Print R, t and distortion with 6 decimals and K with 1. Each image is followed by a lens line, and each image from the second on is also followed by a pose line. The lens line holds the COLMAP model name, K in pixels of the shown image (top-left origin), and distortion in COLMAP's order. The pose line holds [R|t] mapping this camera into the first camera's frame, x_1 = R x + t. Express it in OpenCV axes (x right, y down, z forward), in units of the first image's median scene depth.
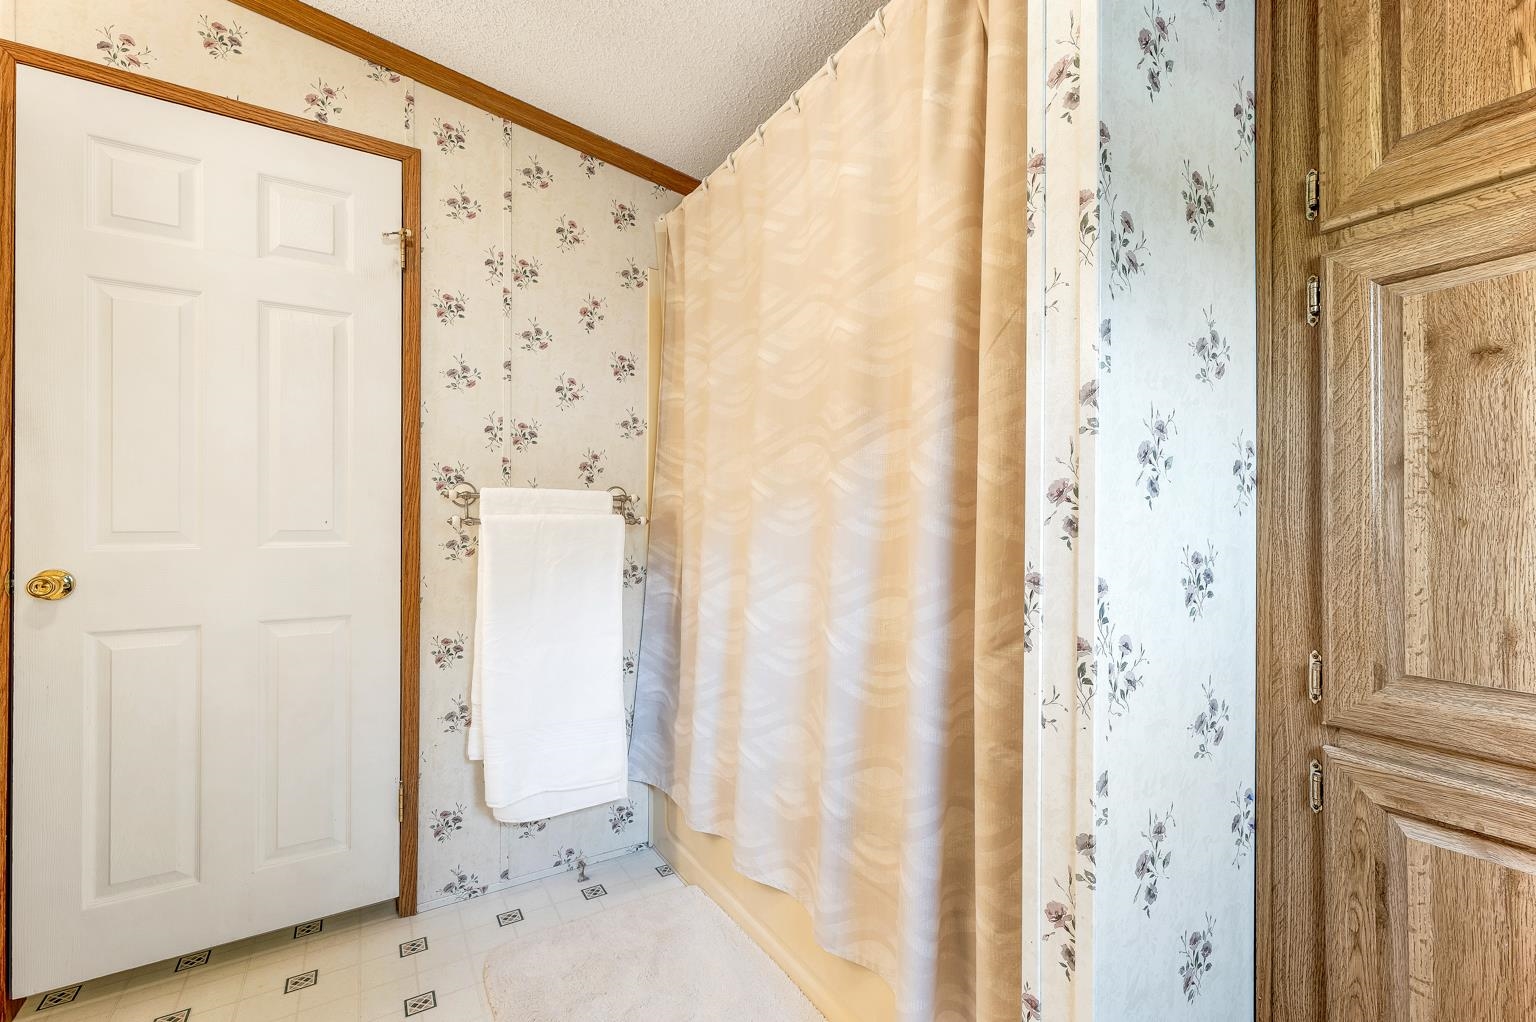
lens RADIAL K [[635.0, 0, 725.6], [0, 635.0, 519.6], [0, 0, 1]] dist [0.000129, -0.000236]
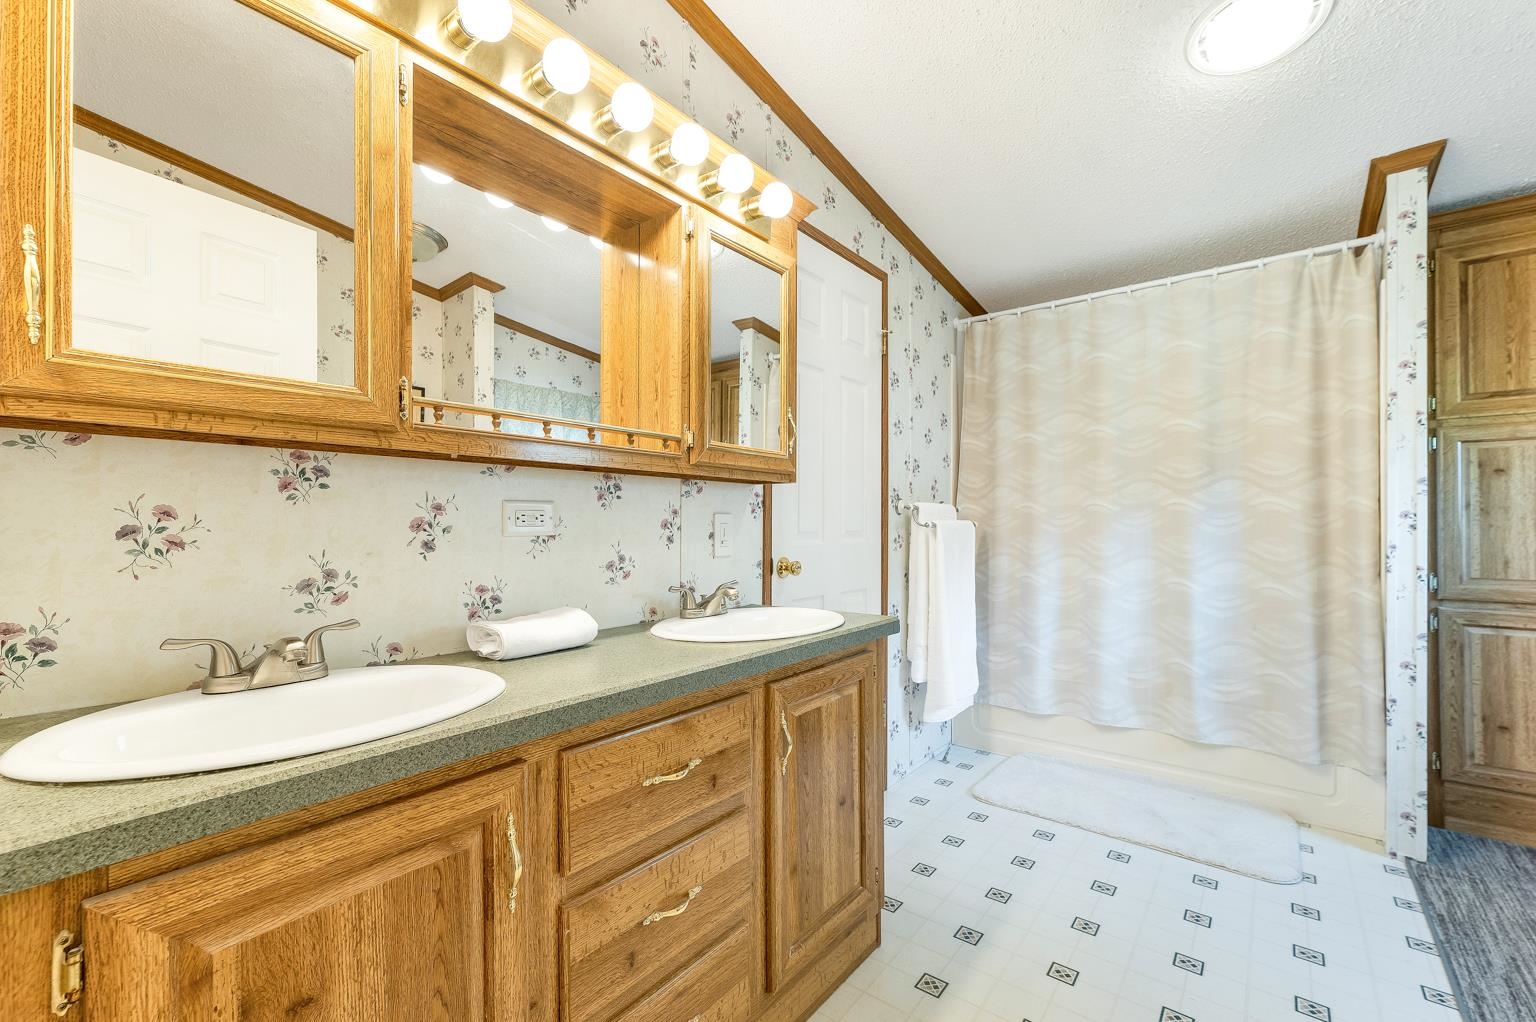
lens RADIAL K [[635.0, 0, 734.9], [0, 635.0, 525.9], [0, 0, 1]] dist [0.000129, -0.000236]
pose [[0.949580, 0.006415, 0.313460, -2.826400], [-0.005904, 0.999979, -0.002577, 0.030200], [-0.313470, 0.000597, 0.949598, -0.659478]]
